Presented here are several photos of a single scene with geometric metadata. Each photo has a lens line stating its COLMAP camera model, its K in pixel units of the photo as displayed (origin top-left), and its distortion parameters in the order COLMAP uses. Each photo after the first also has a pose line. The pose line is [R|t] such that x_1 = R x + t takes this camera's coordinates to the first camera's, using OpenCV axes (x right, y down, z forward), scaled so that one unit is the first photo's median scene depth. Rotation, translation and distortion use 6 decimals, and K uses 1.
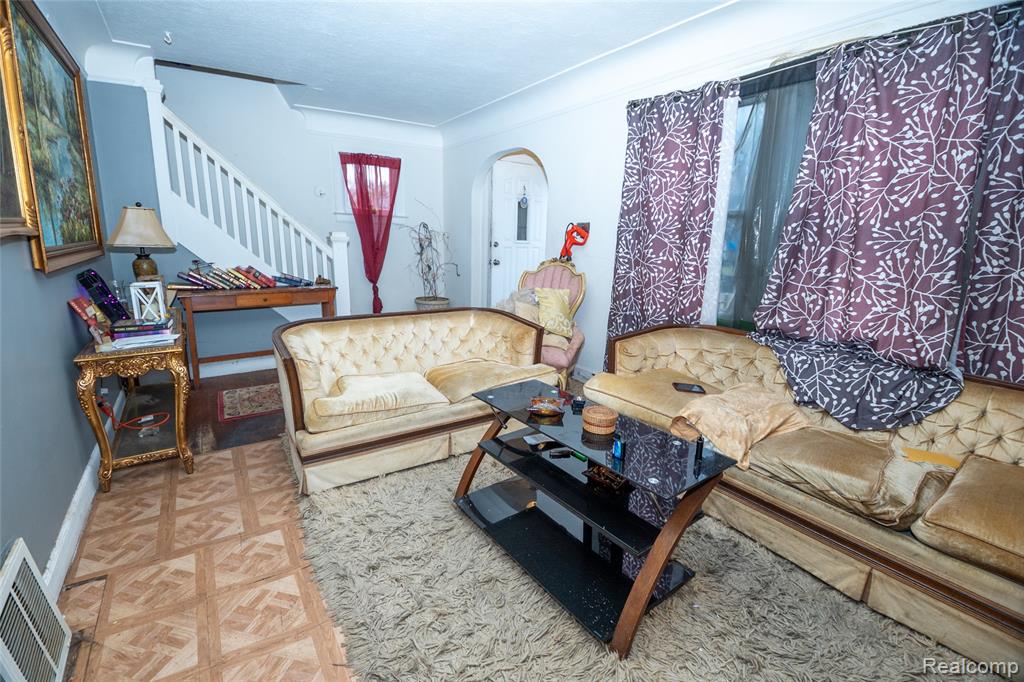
lens RADIAL K [[453.1, 0, 518.4], [0, 453.1, 338.4], [0, 0, 1]] dist [-0.022815, -0.001978]
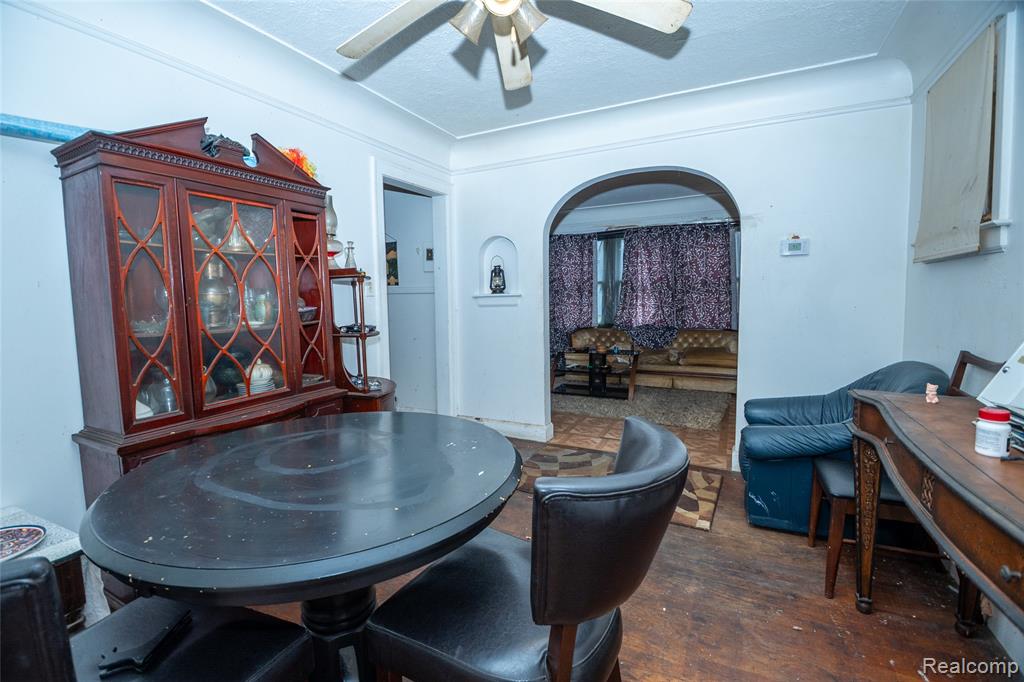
lens RADIAL K [[453.1, 0, 505.7], [0, 453.1, 341.1], [0, 0, 1]] dist [-0.022815, -0.001978]
pose [[0.875565, -0.082403, 0.476021, -1.446321], [0.140705, 0.986124, -0.088098, 0.239867], [-0.462156, 0.144114, 0.875010, -1.121519]]
